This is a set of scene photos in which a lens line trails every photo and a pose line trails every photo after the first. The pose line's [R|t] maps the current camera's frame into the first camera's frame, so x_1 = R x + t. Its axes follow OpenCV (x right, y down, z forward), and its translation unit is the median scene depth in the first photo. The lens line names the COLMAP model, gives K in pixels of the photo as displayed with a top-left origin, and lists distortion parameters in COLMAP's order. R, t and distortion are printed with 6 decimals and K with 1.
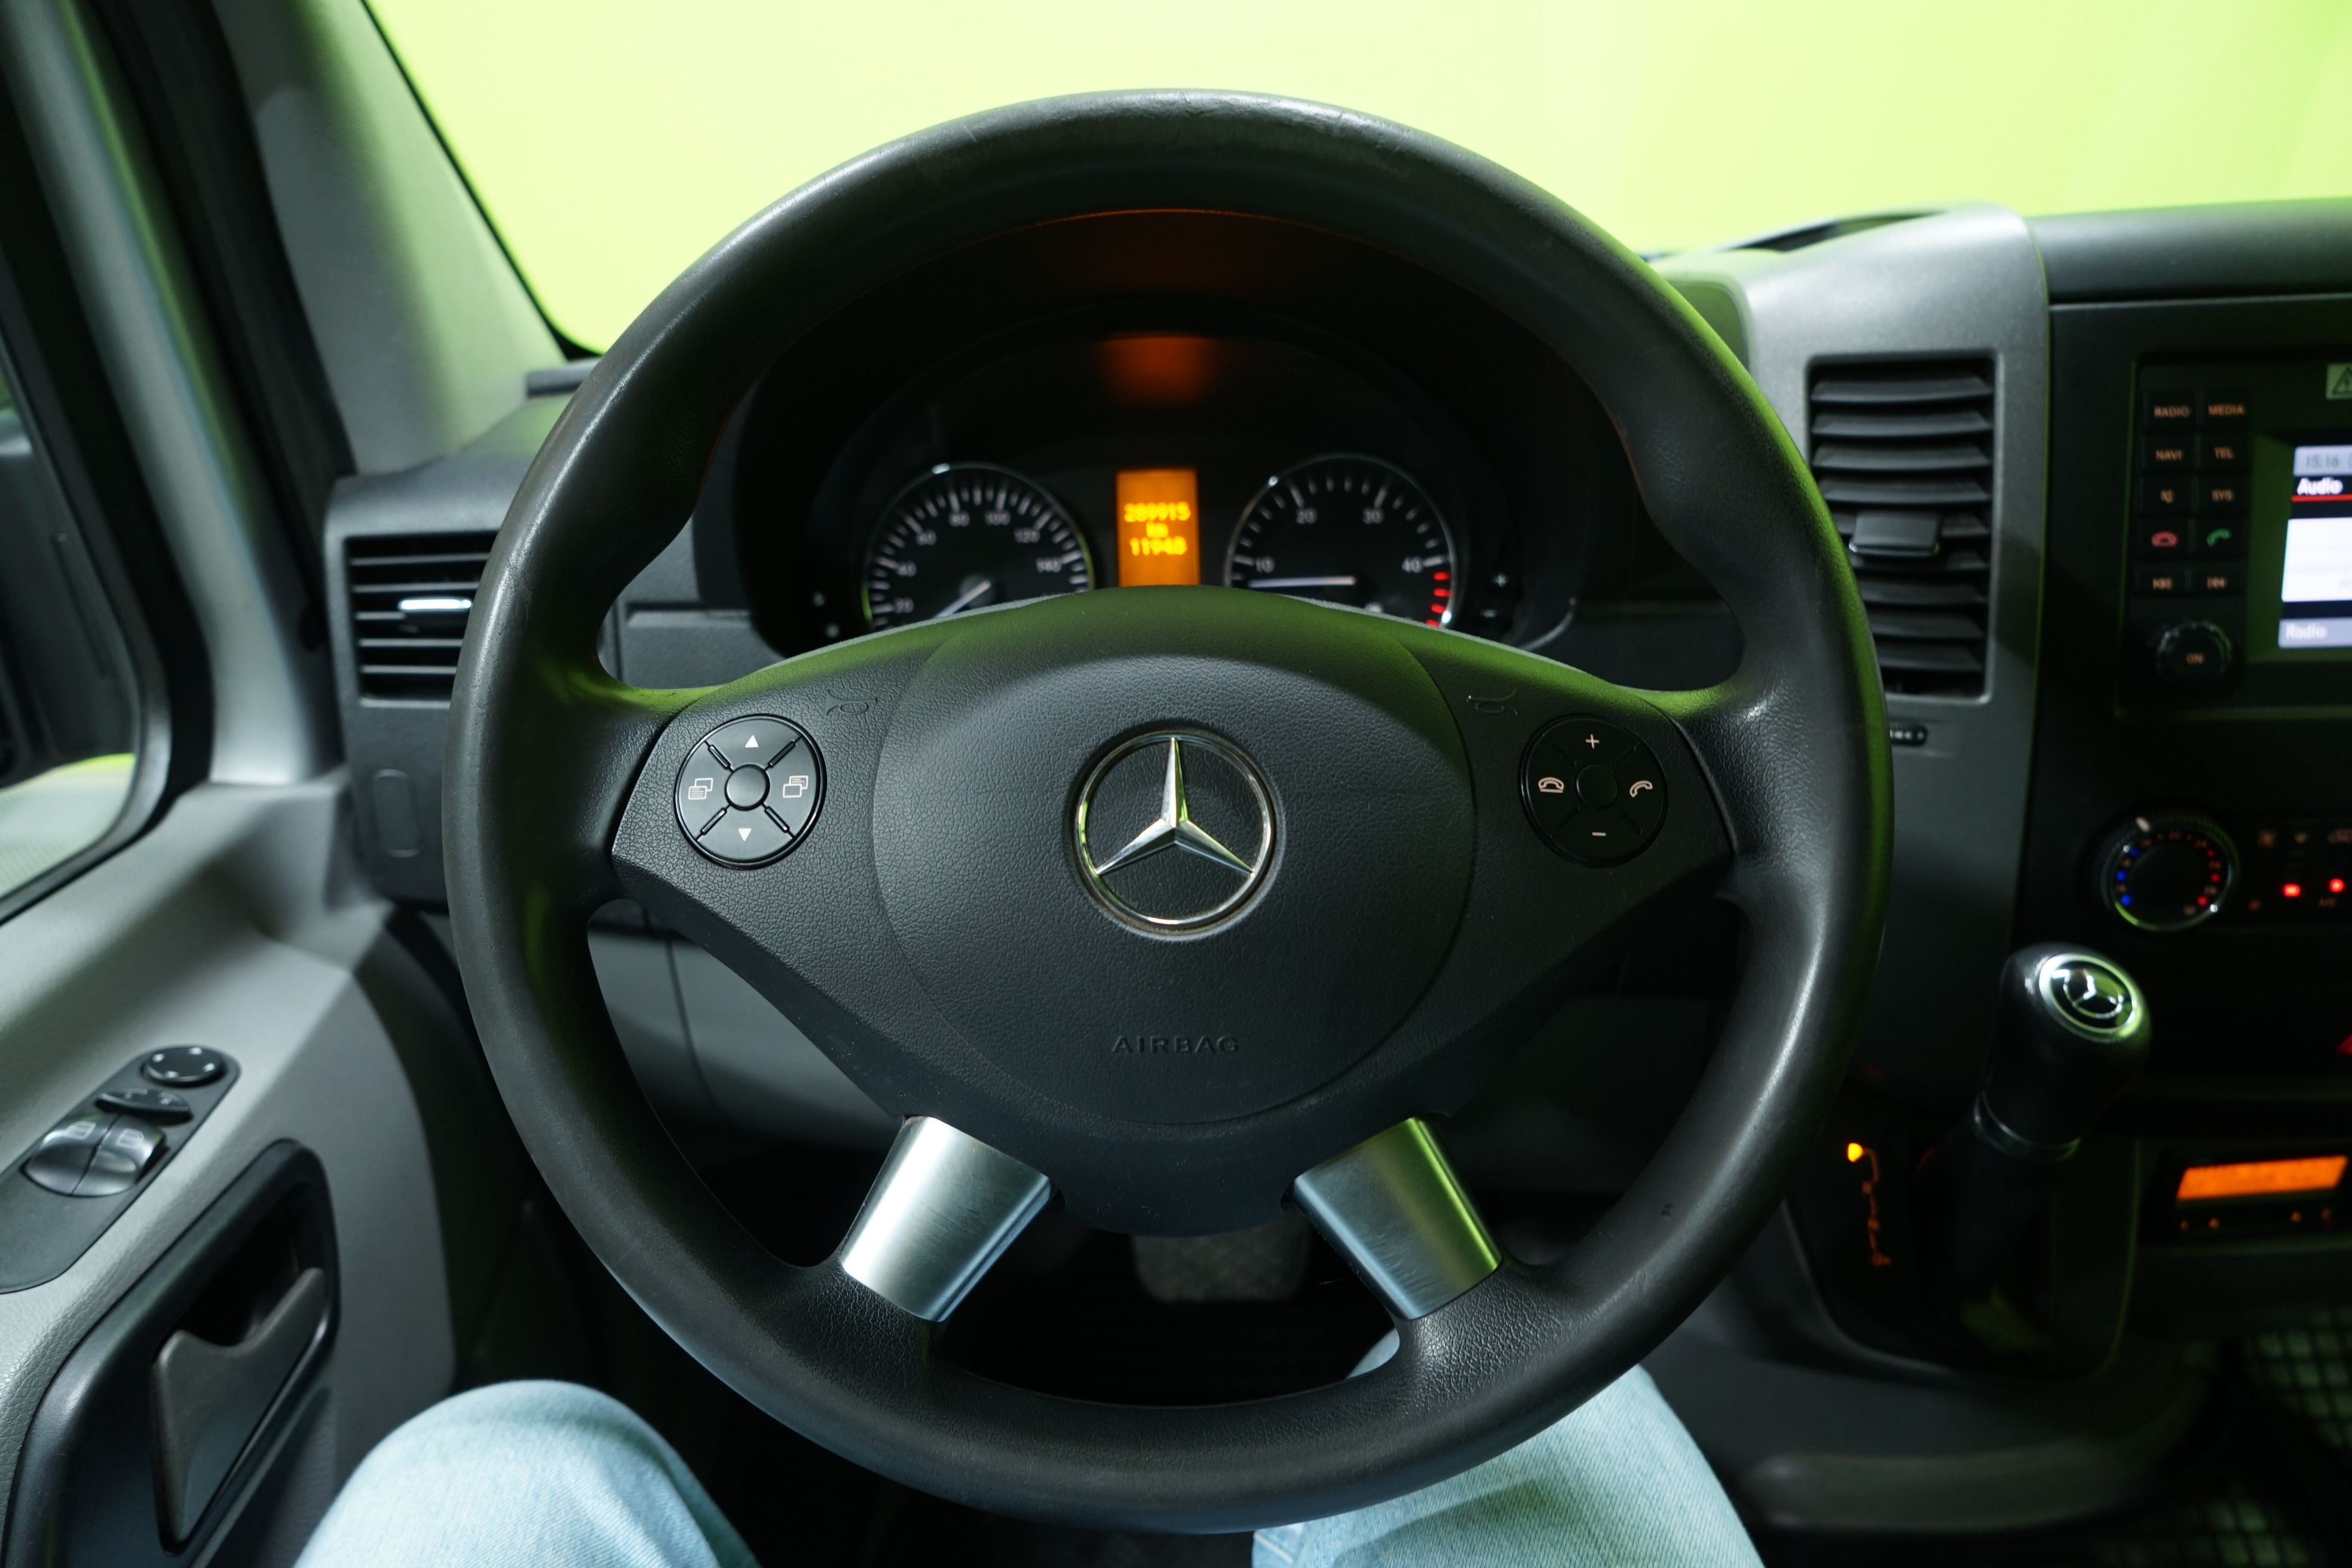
lens RADIAL K [[1560.5, 0, 1150.5], [0, 1560.5, 779.4], [0, 0, 1]] dist [-0.032596, 0.029209]
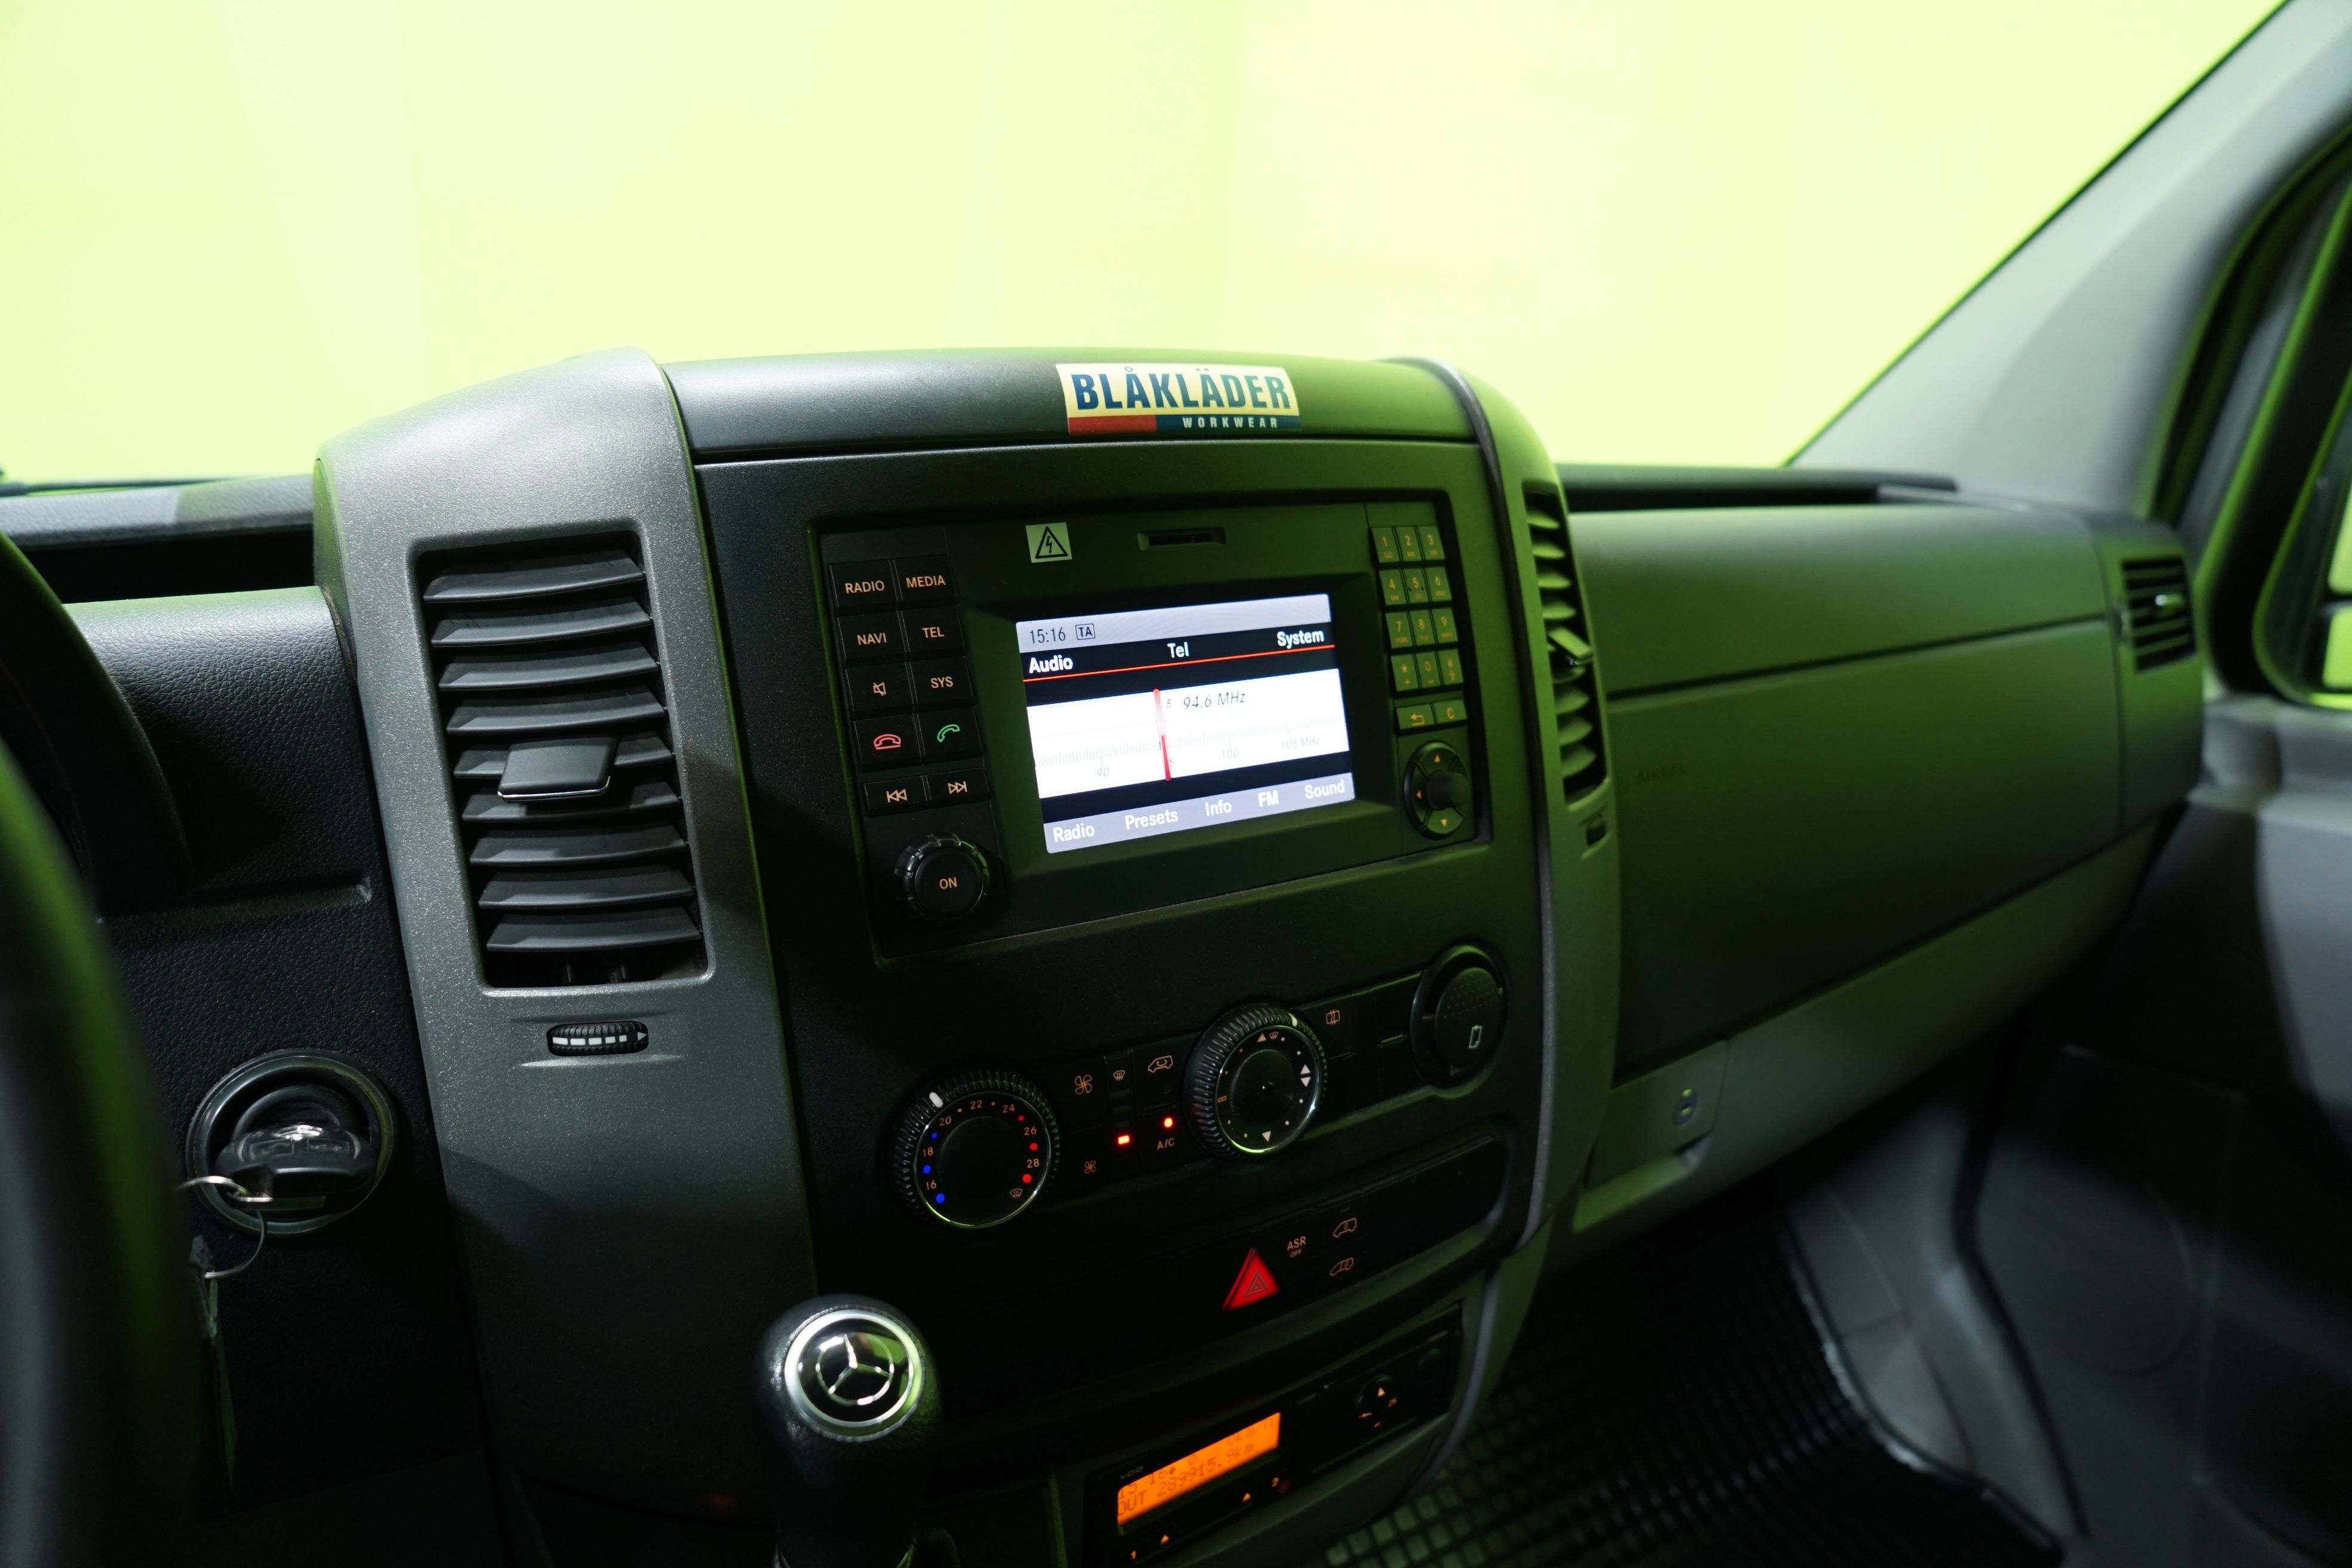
lens RADIAL K [[1560.5, 0, 1173.5], [0, 1560.5, 769.3], [0, 0, 1]] dist [-0.032596, 0.029209]
pose [[0.860756, -0.102125, 0.498669, 0.373787], [0.185473, 0.975243, -0.120421, -0.016684], [-0.474025, 0.196142, 0.858387, 0.237829]]
